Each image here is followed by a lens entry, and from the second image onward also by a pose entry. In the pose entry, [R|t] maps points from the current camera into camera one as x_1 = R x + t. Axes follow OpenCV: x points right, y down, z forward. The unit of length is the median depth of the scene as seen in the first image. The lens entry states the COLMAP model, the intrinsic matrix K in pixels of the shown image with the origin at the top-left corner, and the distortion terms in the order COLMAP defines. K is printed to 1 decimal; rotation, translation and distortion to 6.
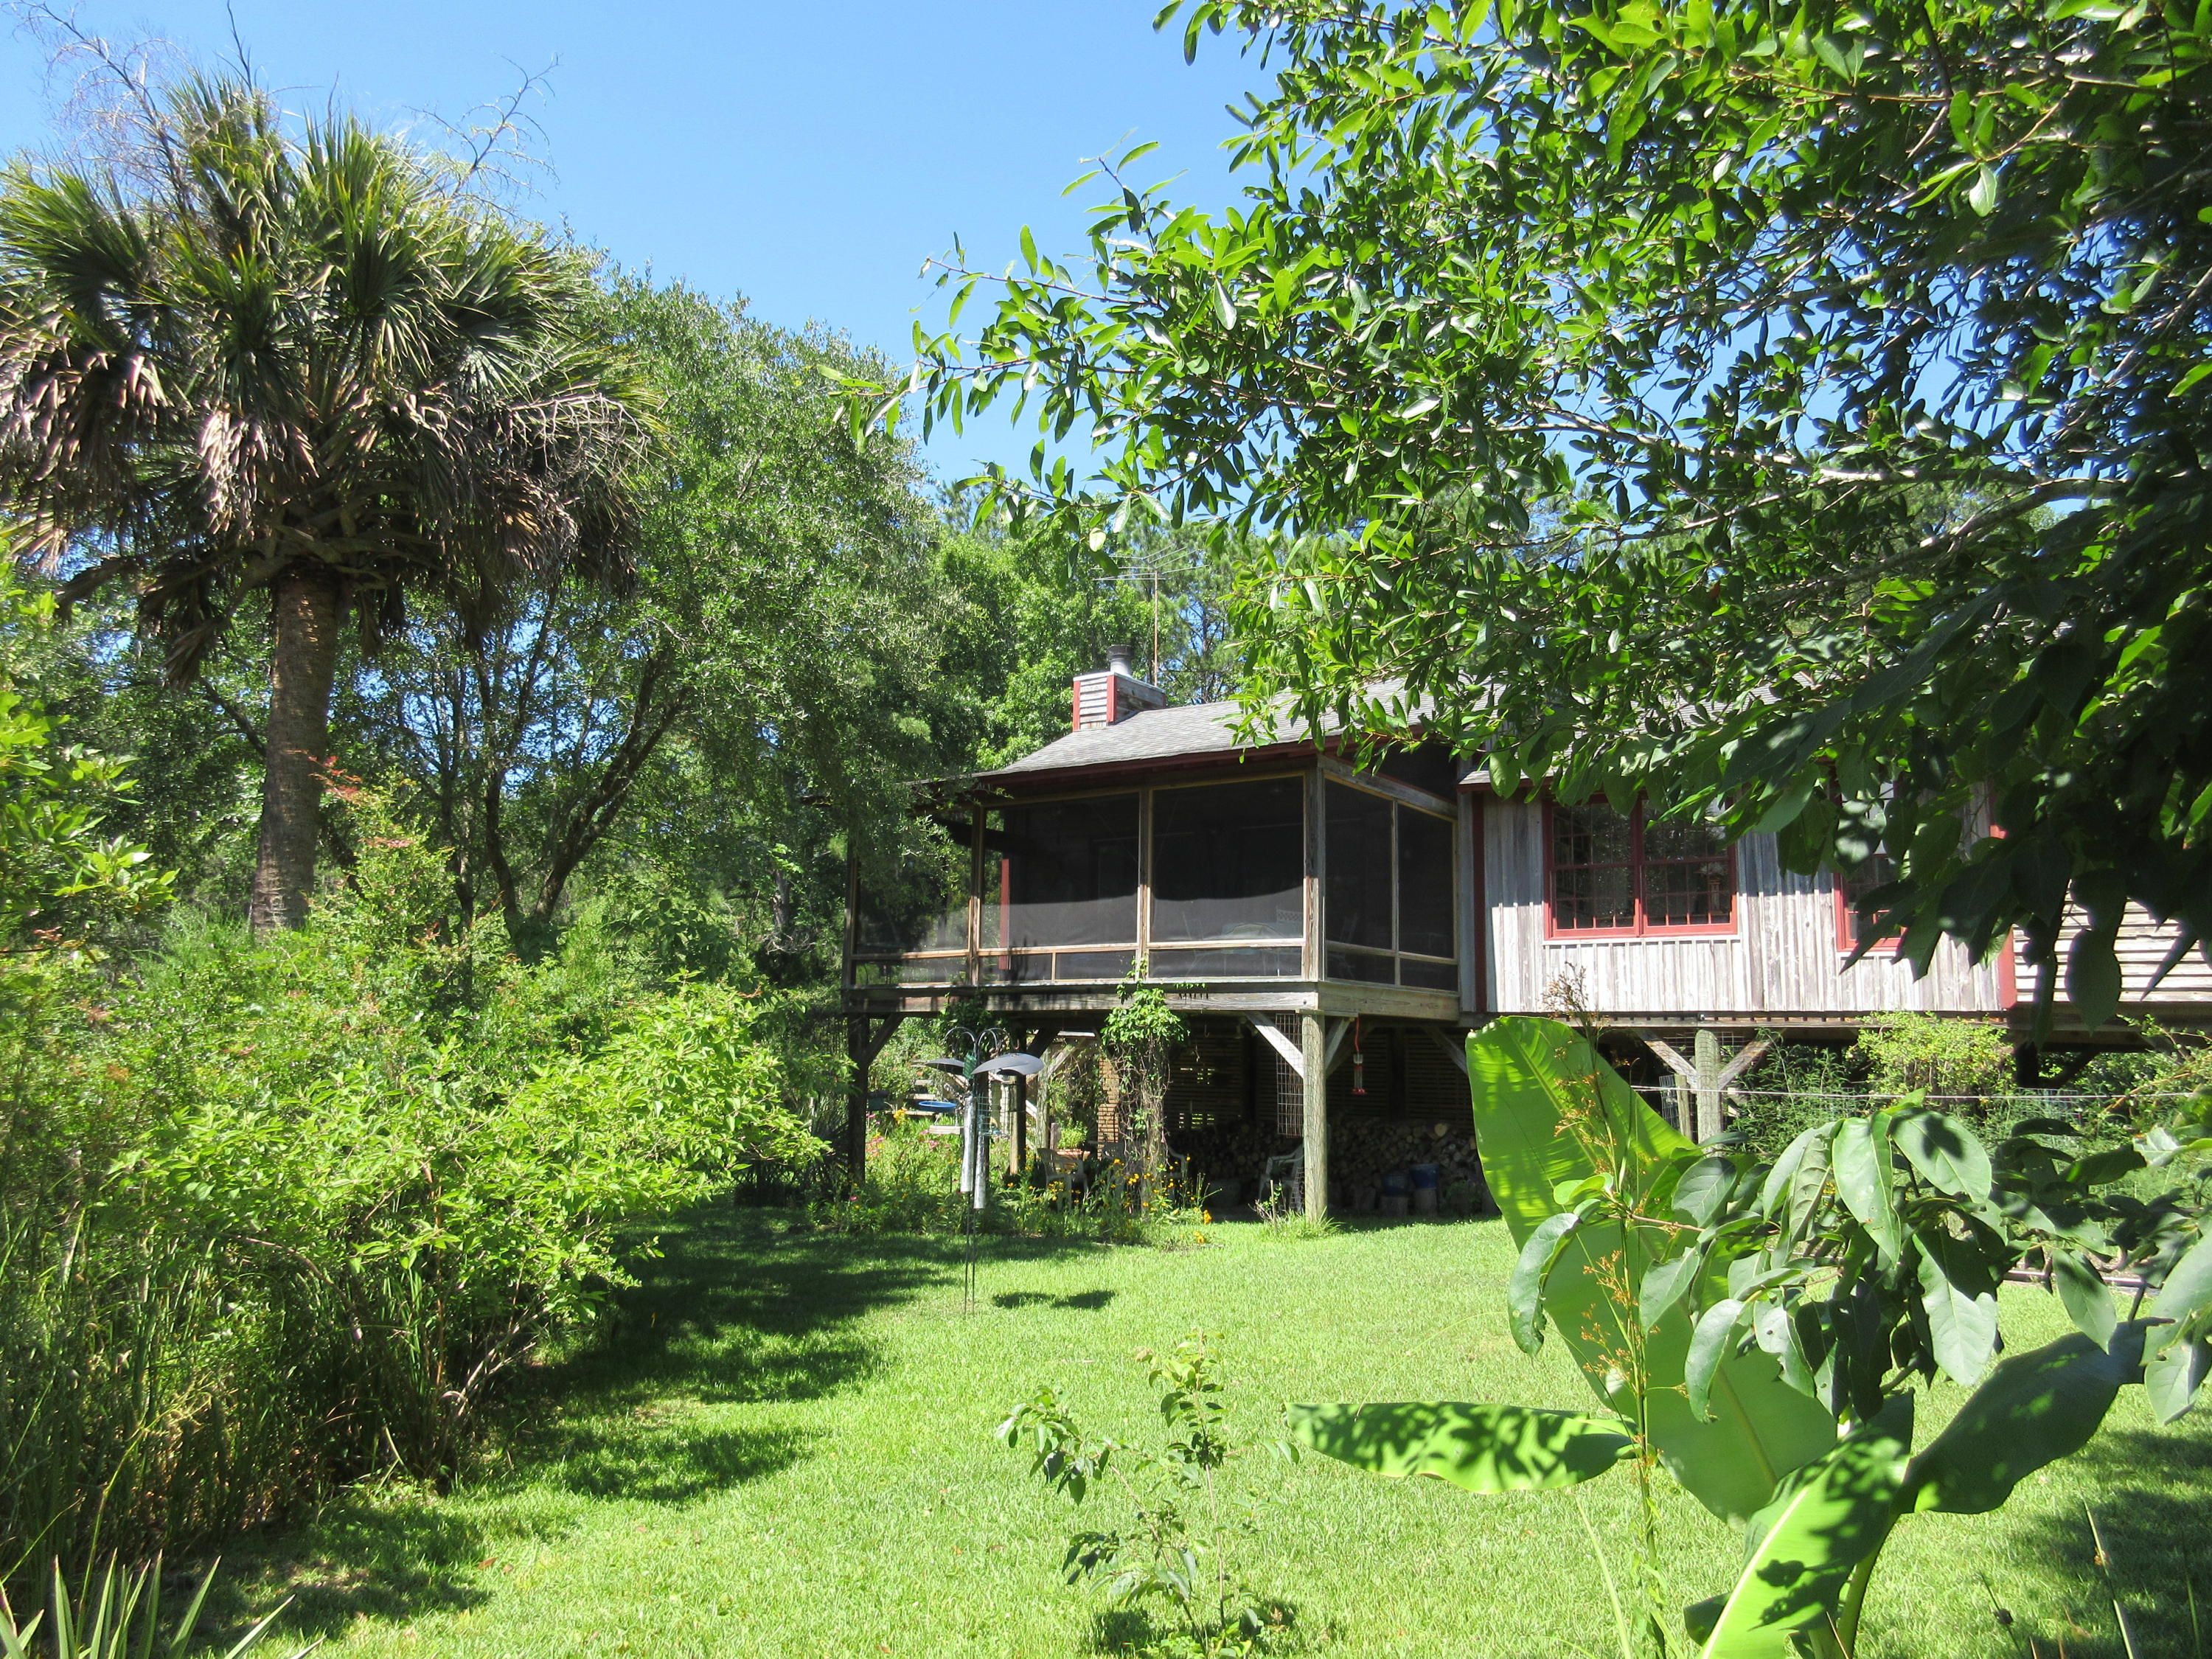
lens RADIAL K [[1616.3, 0, 1106.0], [0, 1616.3, 829.5], [0, 0, 1]] dist [-0.039328, 0.055402]
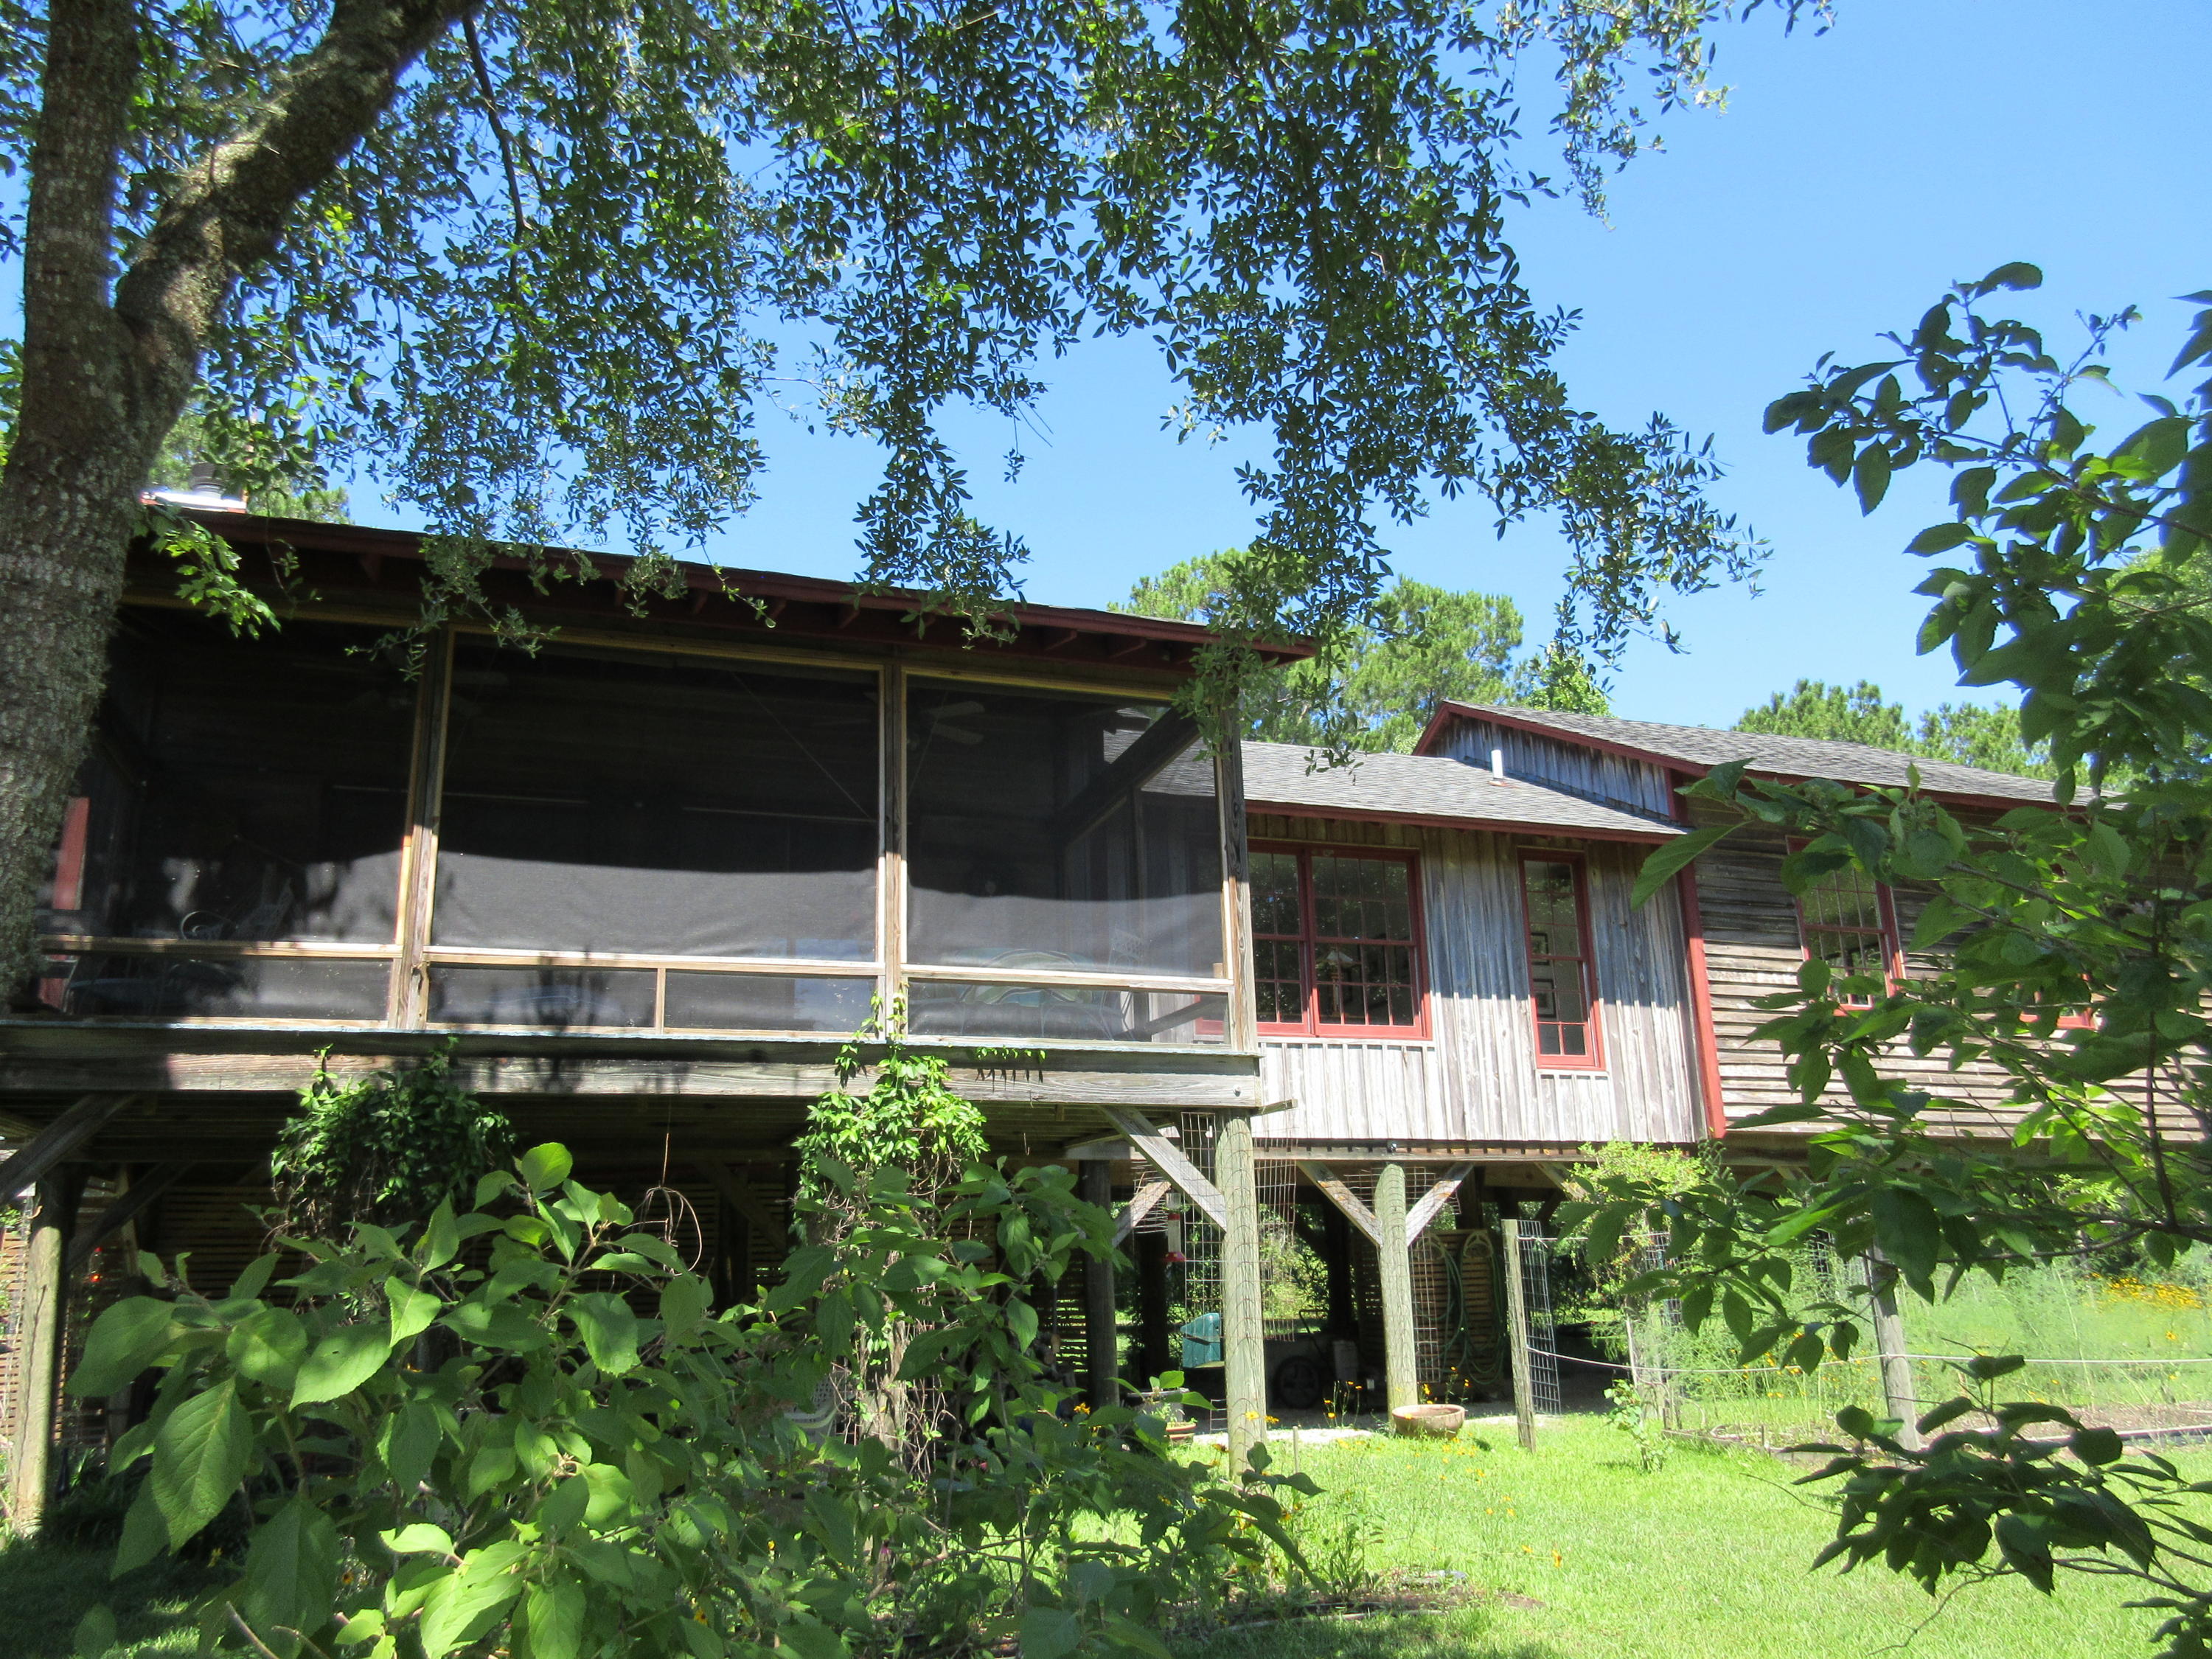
lens RADIAL K [[1601.3, 0, 1109.1], [0, 1601.3, 838.1], [0, 0, 1]] dist [0.014224, 0.002511]
pose [[0.598203, 0.177930, 0.781341, -0.334251], [-0.083229, 0.983560, -0.160260, 0.106733], [-0.797011, 0.030838, 0.603177, 0.652250]]
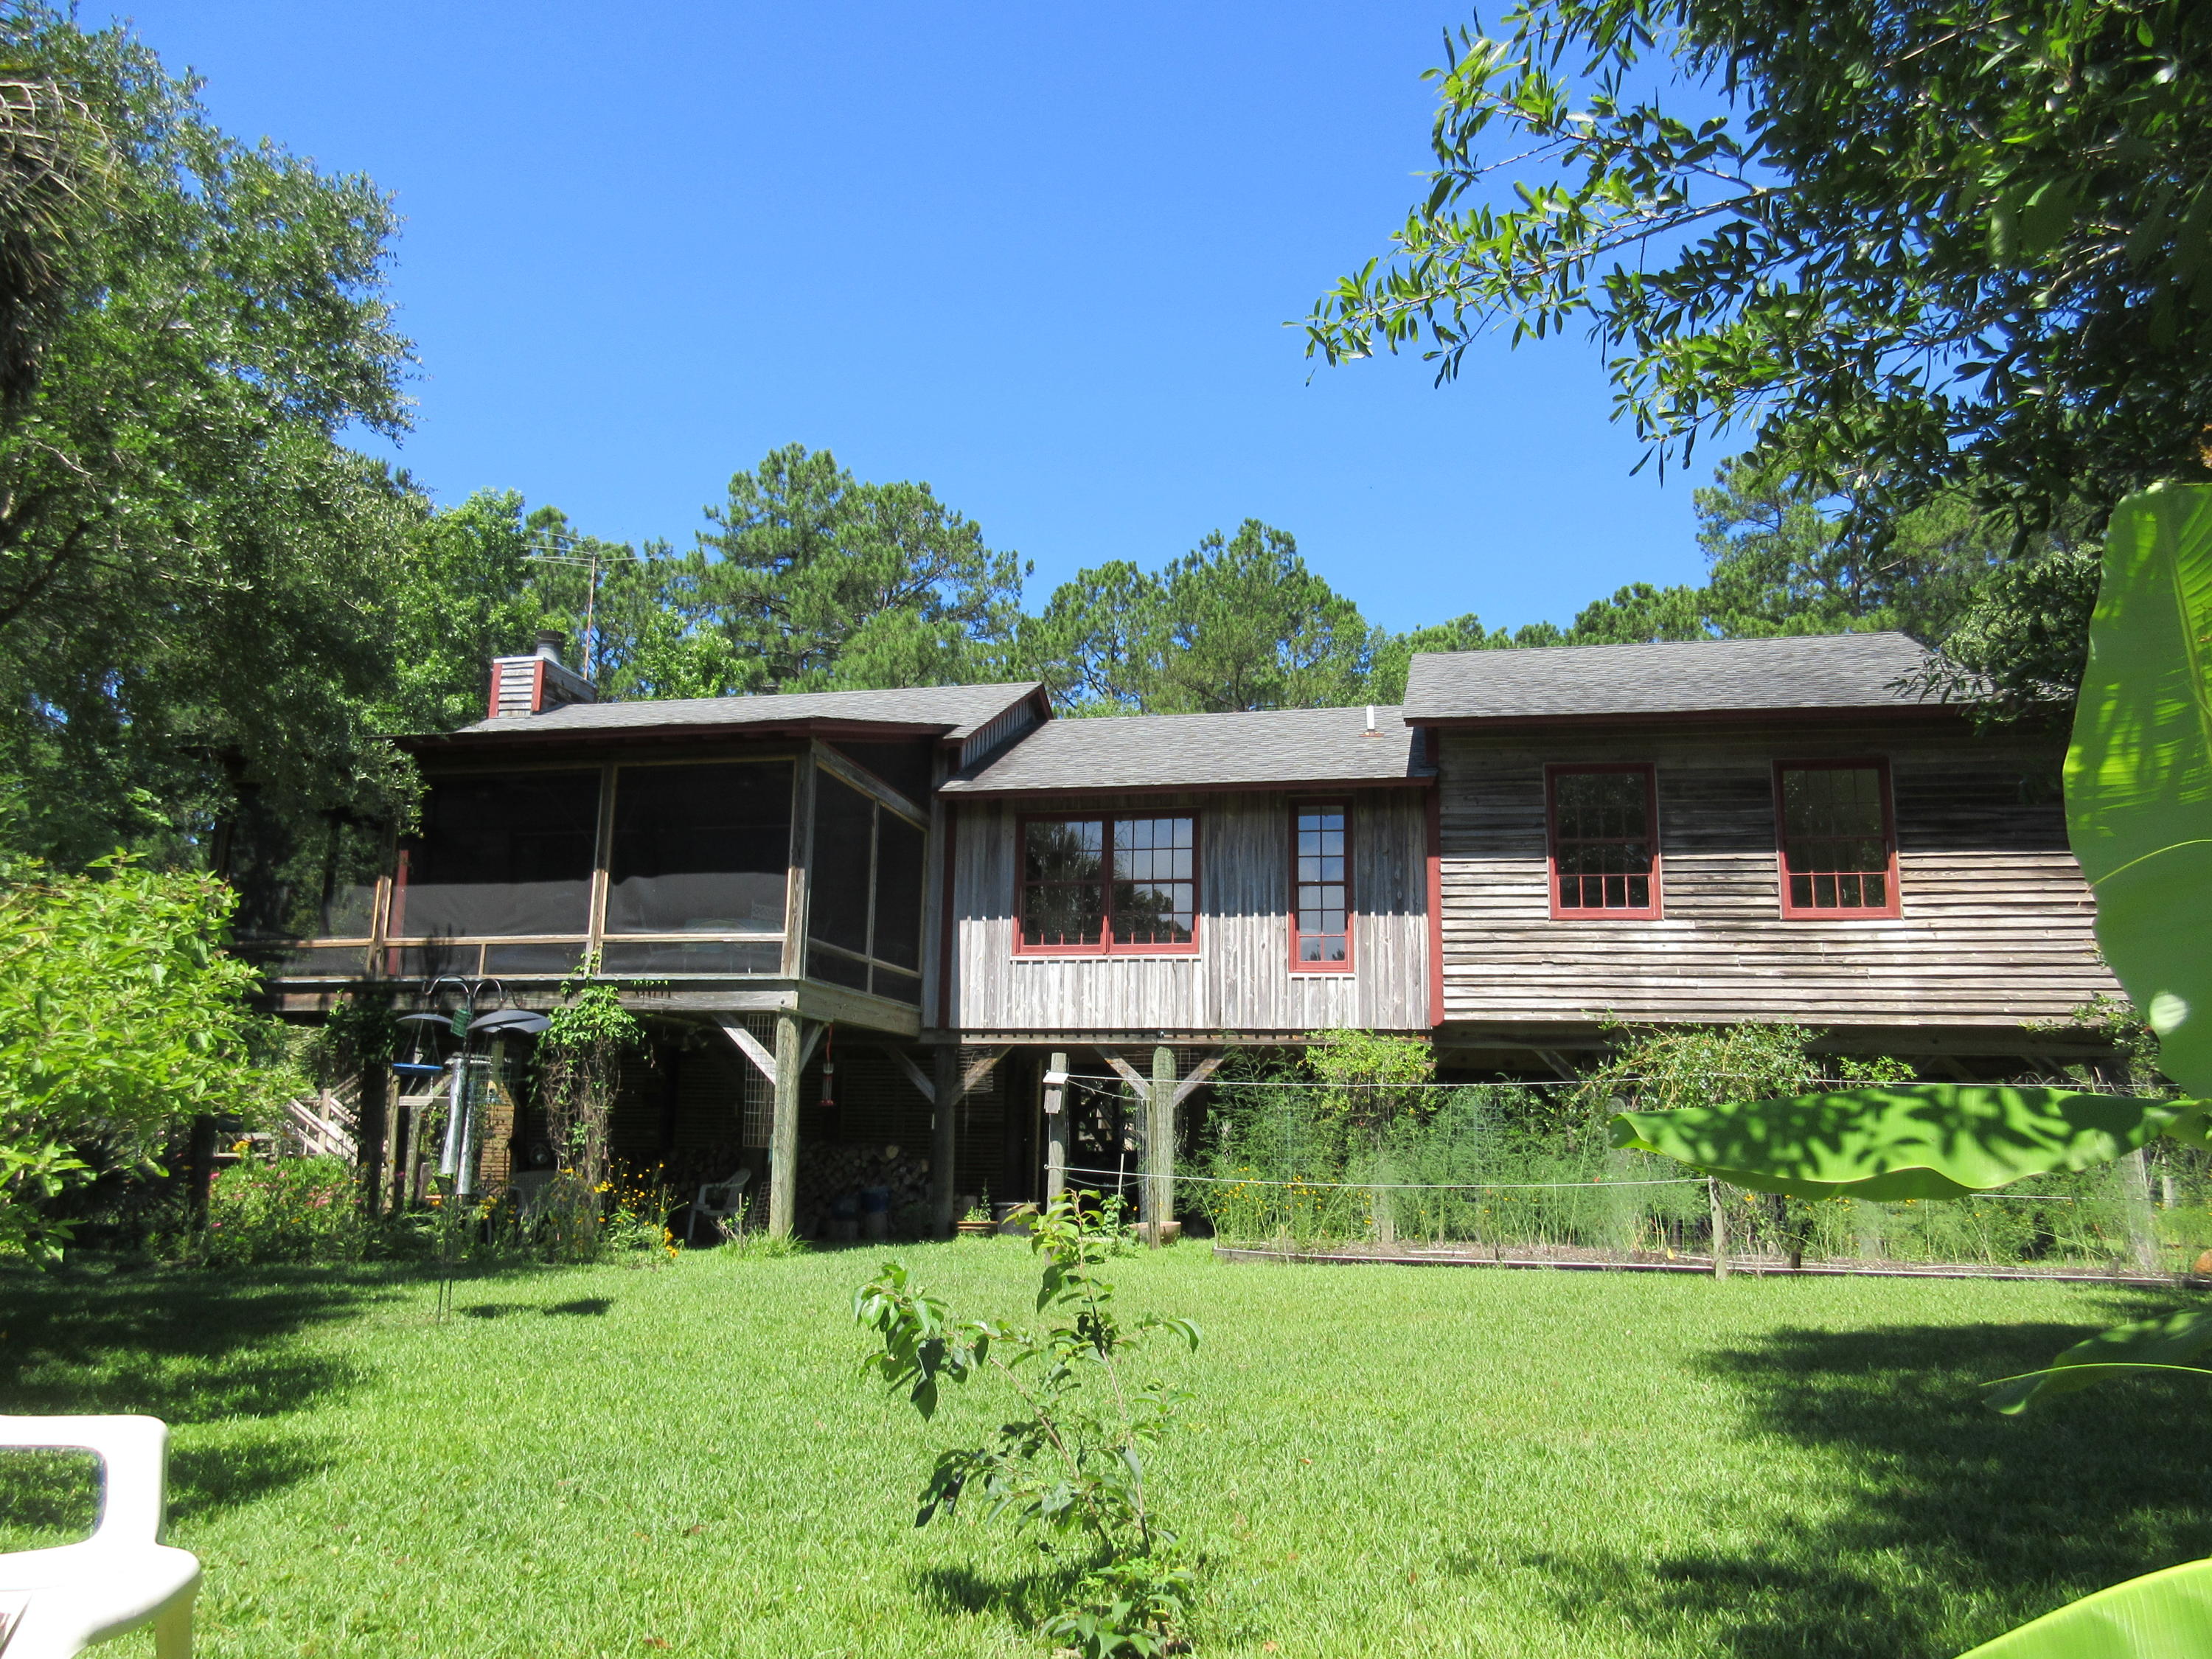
lens RADIAL K [[1606.8, 0, 1099.1], [0, 1606.8, 849.1], [0, 0, 1]] dist [-0.000528, -0.041930]
pose [[0.922360, 0.067707, 0.380352, -0.061492], [-0.054722, 0.997493, -0.044864, 0.048001], [-0.382436, 0.020567, 0.923753, 0.074167]]
